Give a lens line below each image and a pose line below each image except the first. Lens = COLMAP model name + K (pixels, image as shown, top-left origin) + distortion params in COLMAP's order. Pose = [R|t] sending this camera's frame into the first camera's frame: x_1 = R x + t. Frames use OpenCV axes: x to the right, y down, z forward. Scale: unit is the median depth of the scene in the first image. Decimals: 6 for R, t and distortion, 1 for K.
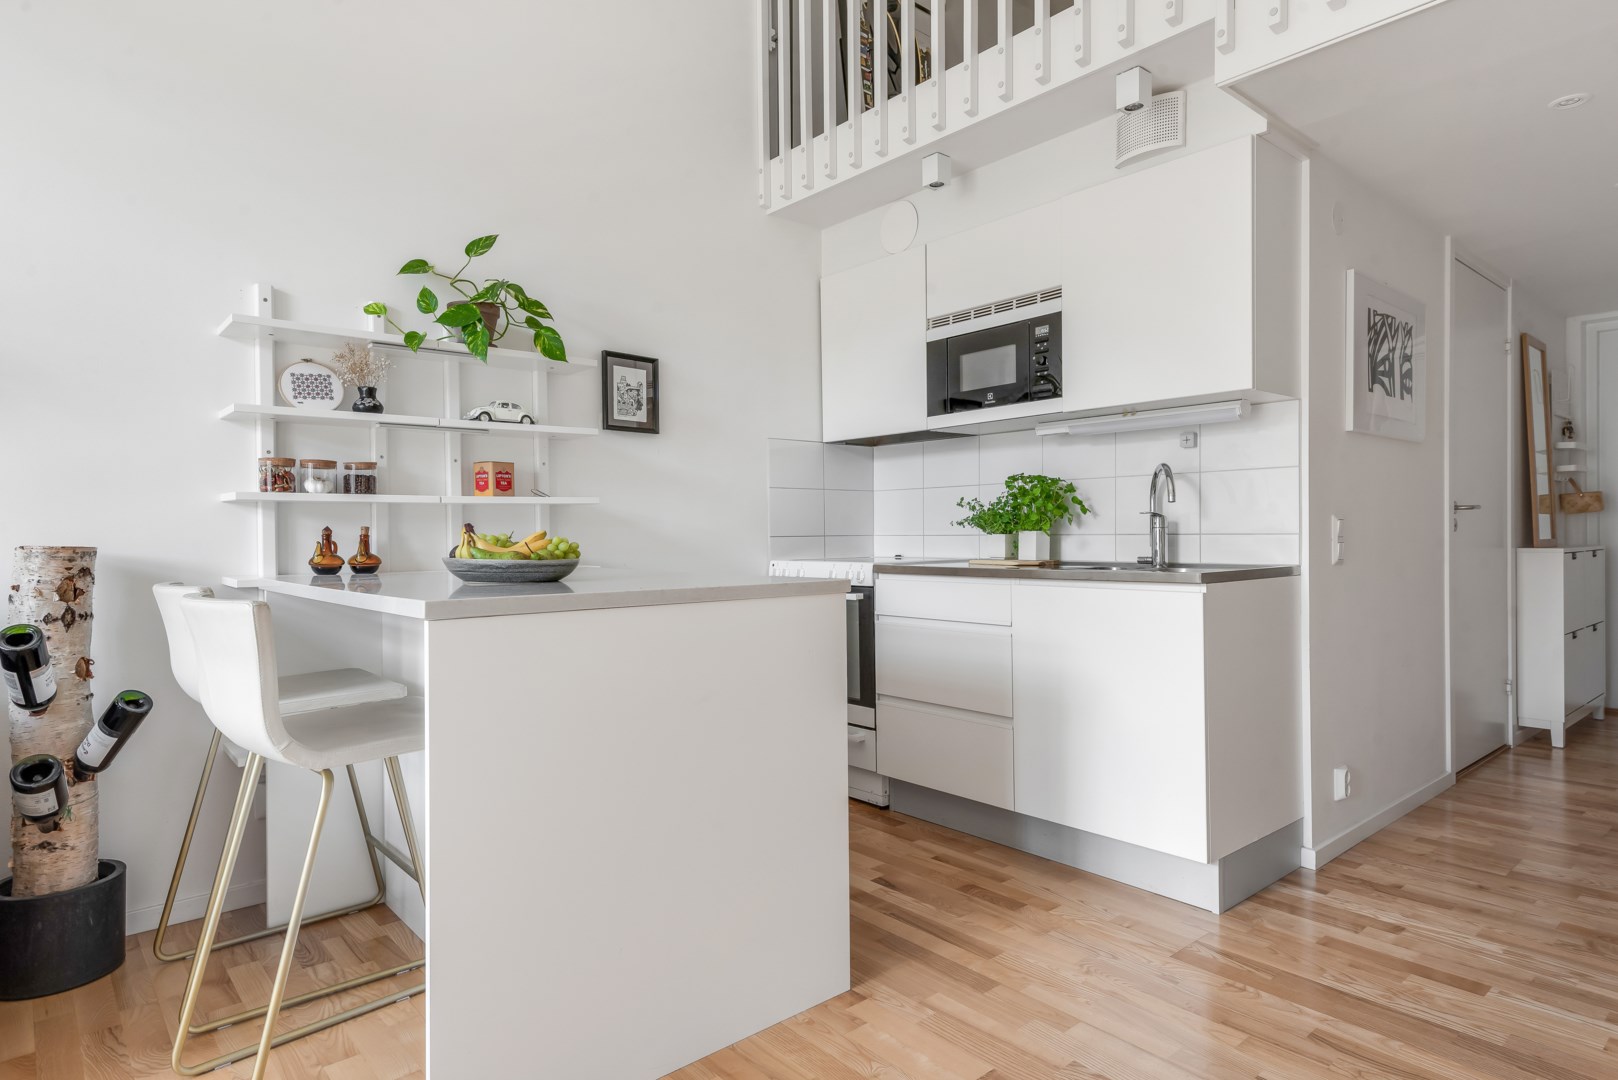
lens RADIAL K [[891.9, 0, 833.2], [0, 891.9, 541.2], [0, 0, 1]] dist [0.000380, -0.004047]
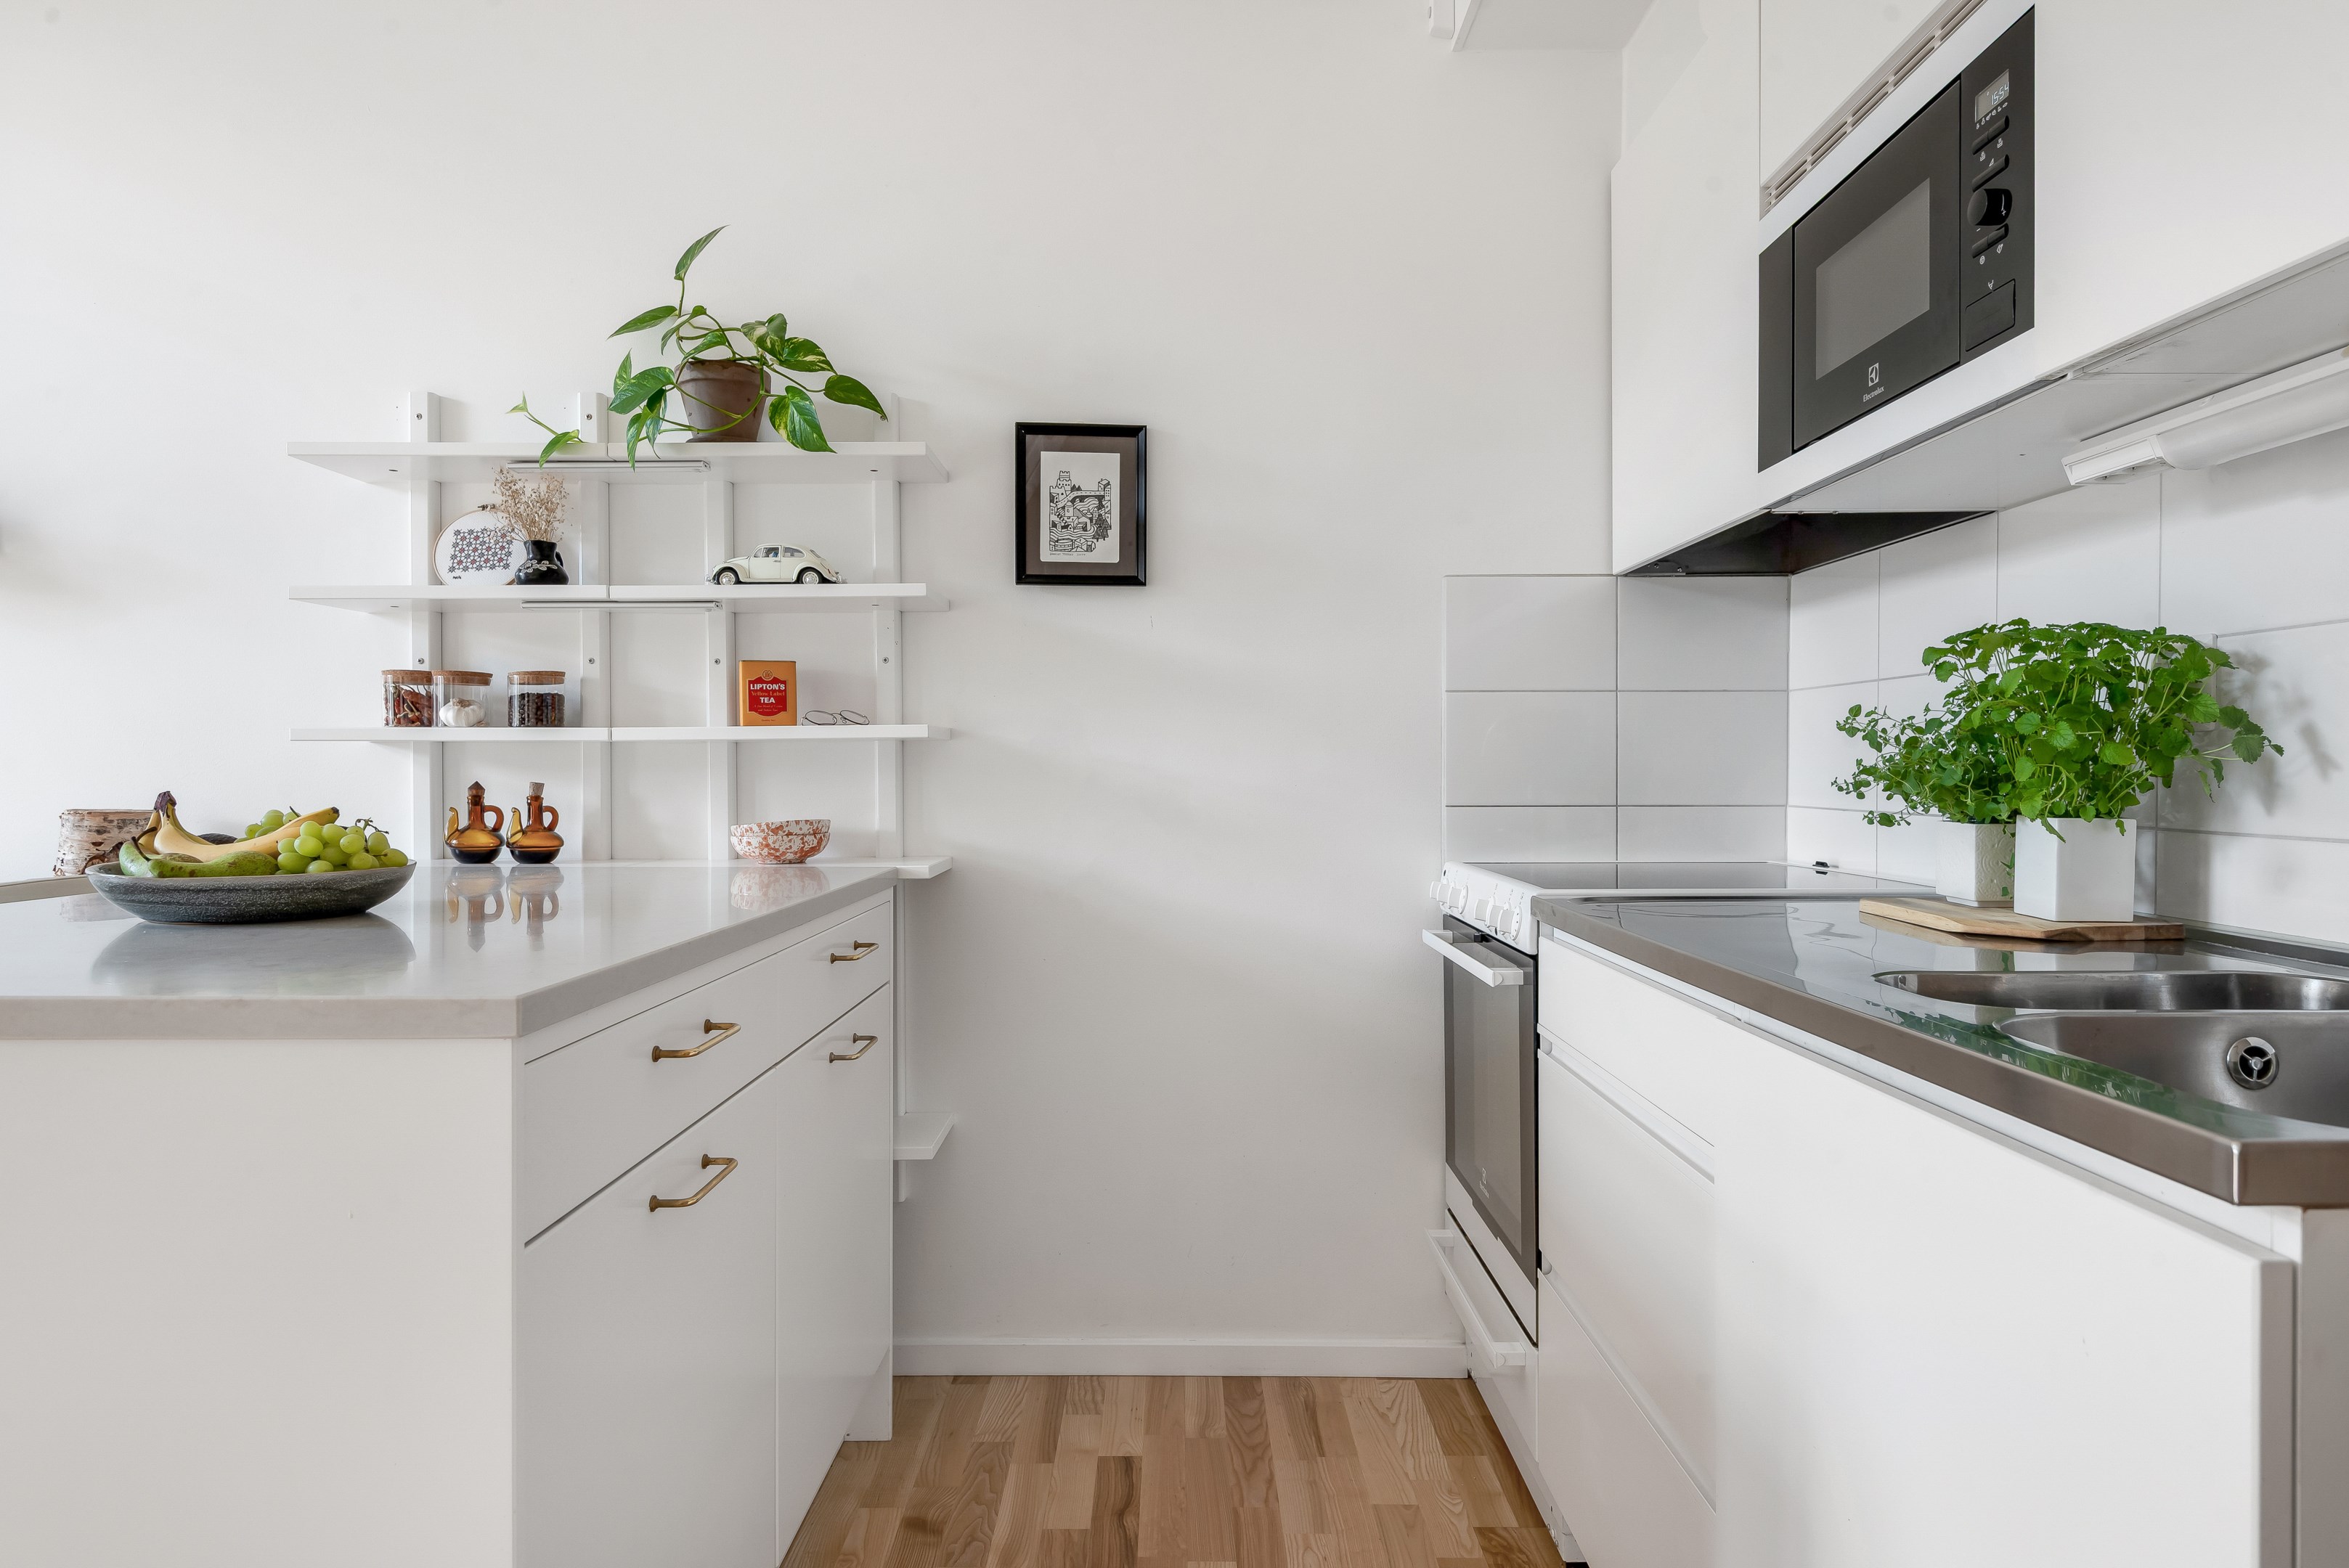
lens RADIAL K [[1390.7, 0, 1184.1], [0, 1390.7, 776.1], [0, 0, 1]] dist [0.008557, 0.002903]
pose [[0.754940, 0.010492, -0.655710, 0.360053], [-0.013264, 0.999912, 0.000729, -0.024970], [0.655660, 0.008147, 0.755012, 0.552739]]
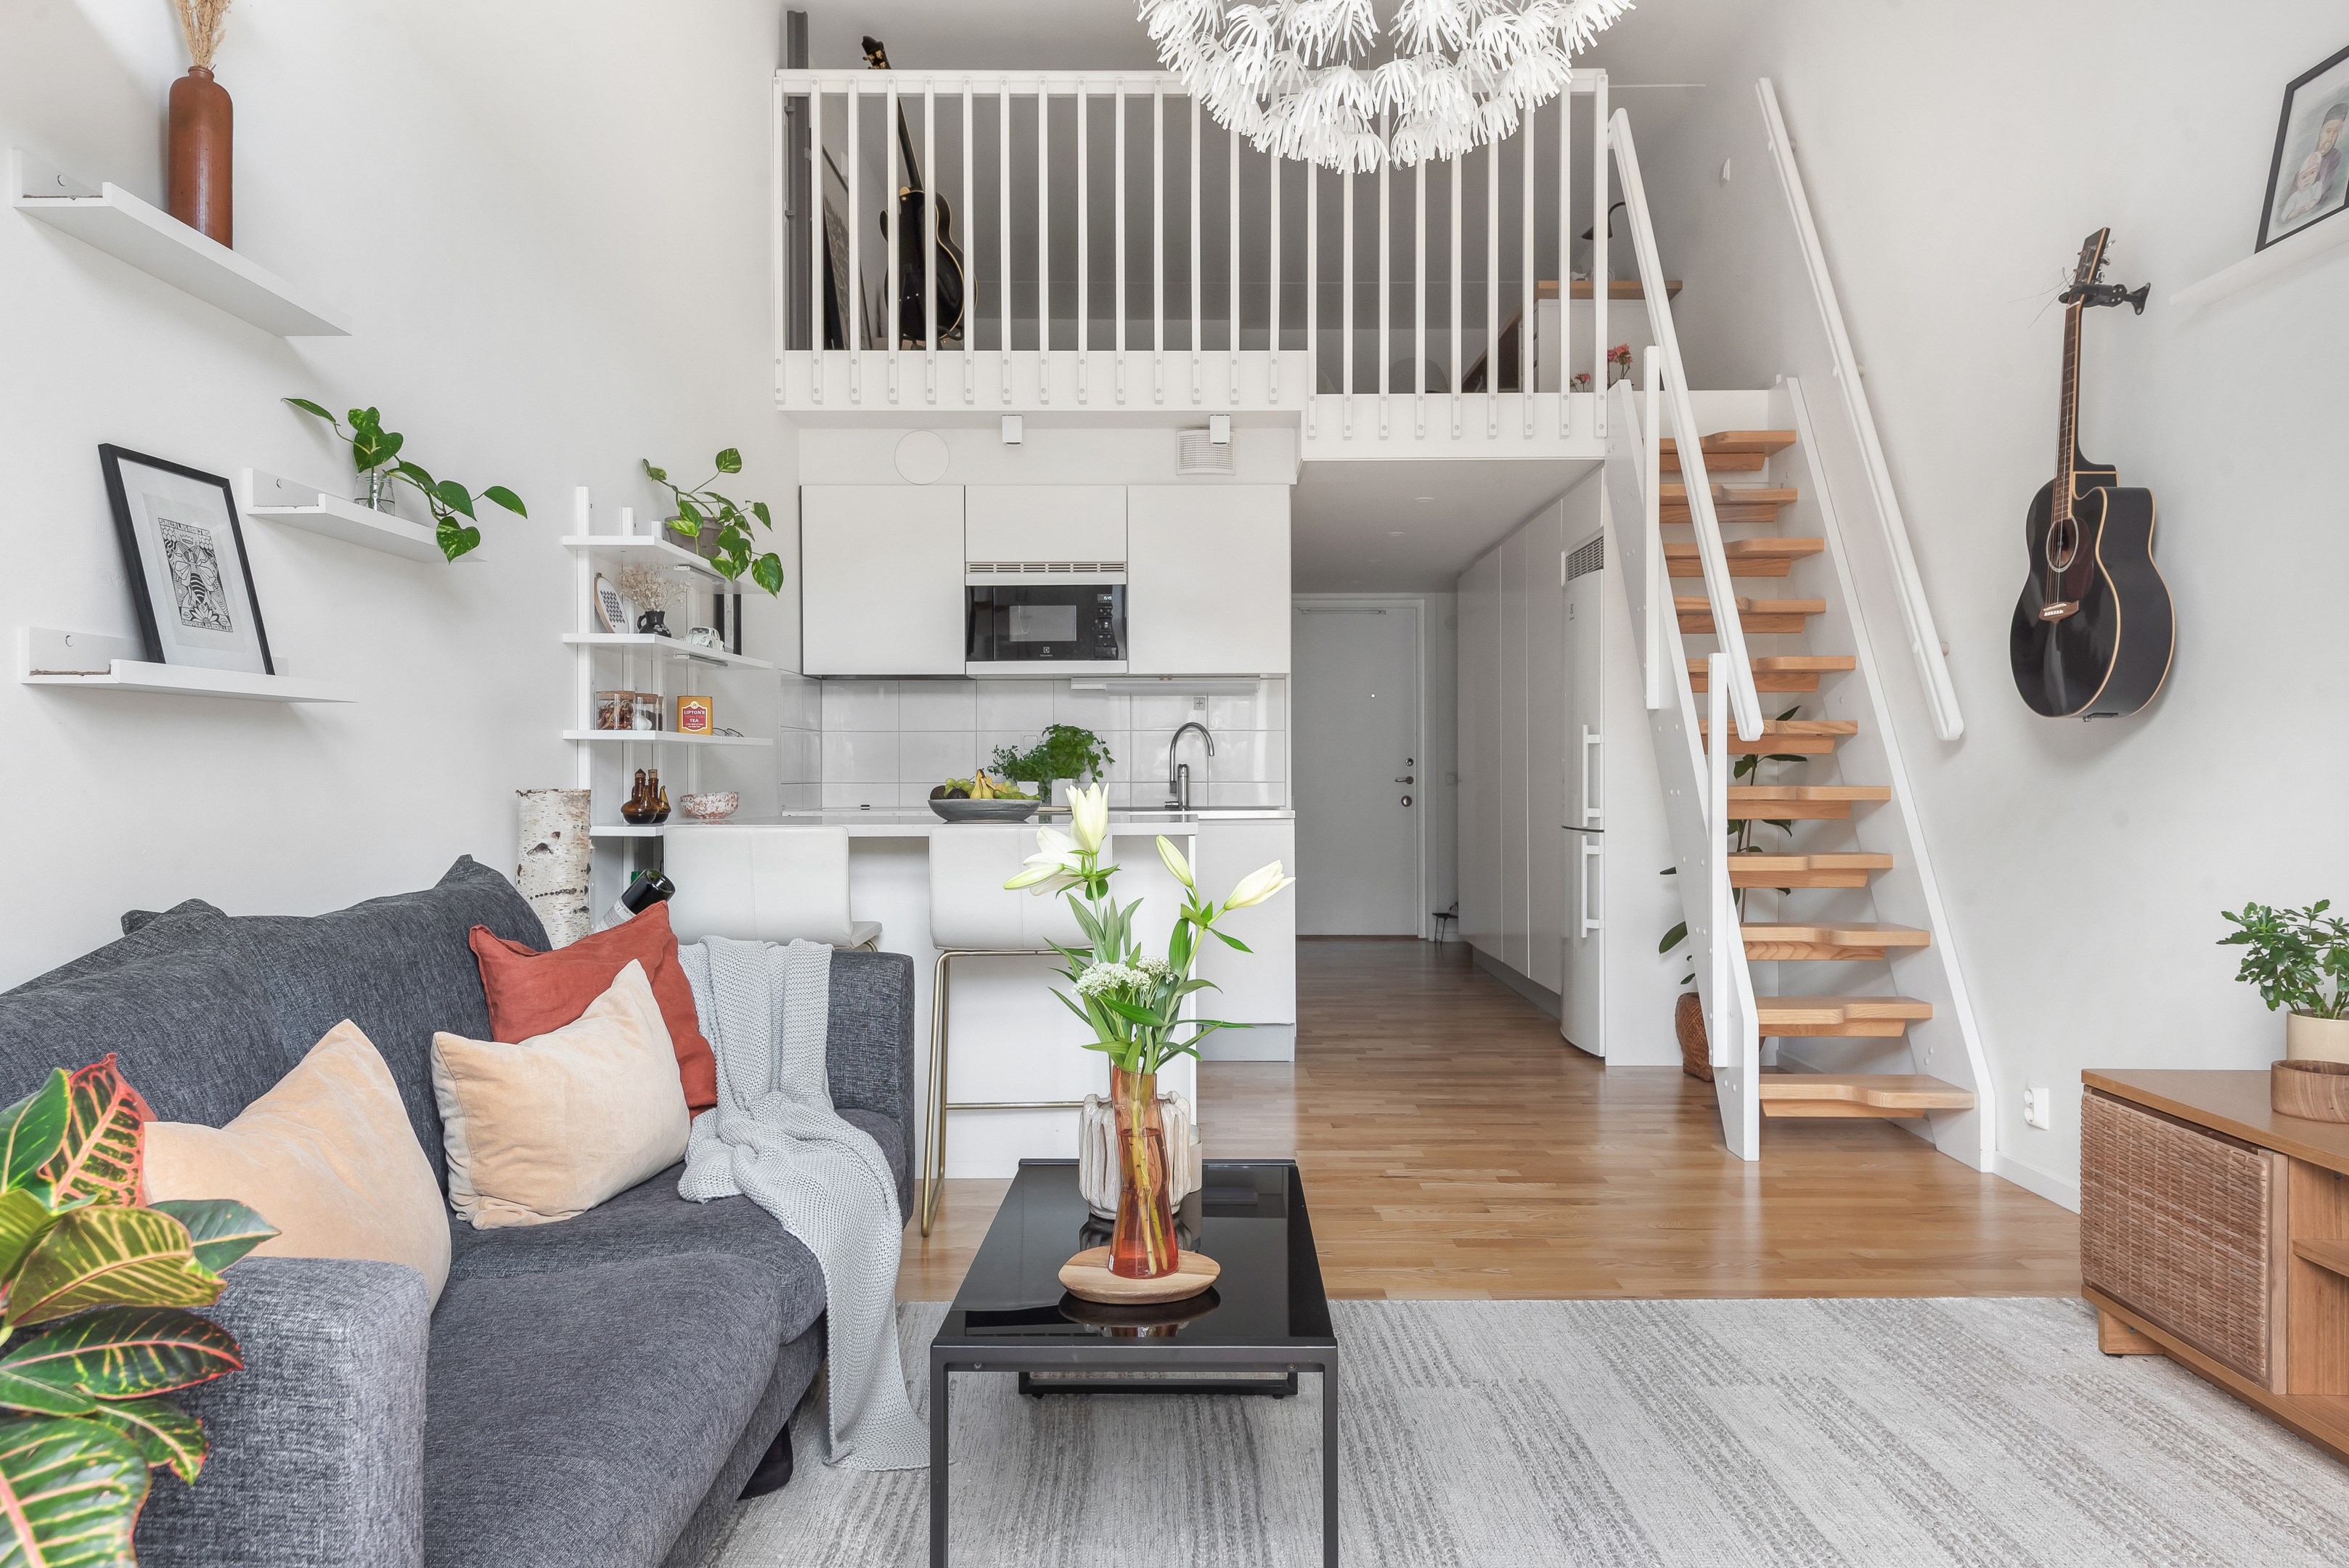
lens RADIAL K [[1544.2, 0, 1171.8], [0, 1544.2, 780.0], [0, 0, 1]] dist [-0.028601, -0.000140]
pose [[0.666379, 0.003827, 0.745603, -1.227832], [0.006069, 0.999926, -0.010556, 0.012633], [-0.745588, 0.011560, 0.666306, -0.365843]]
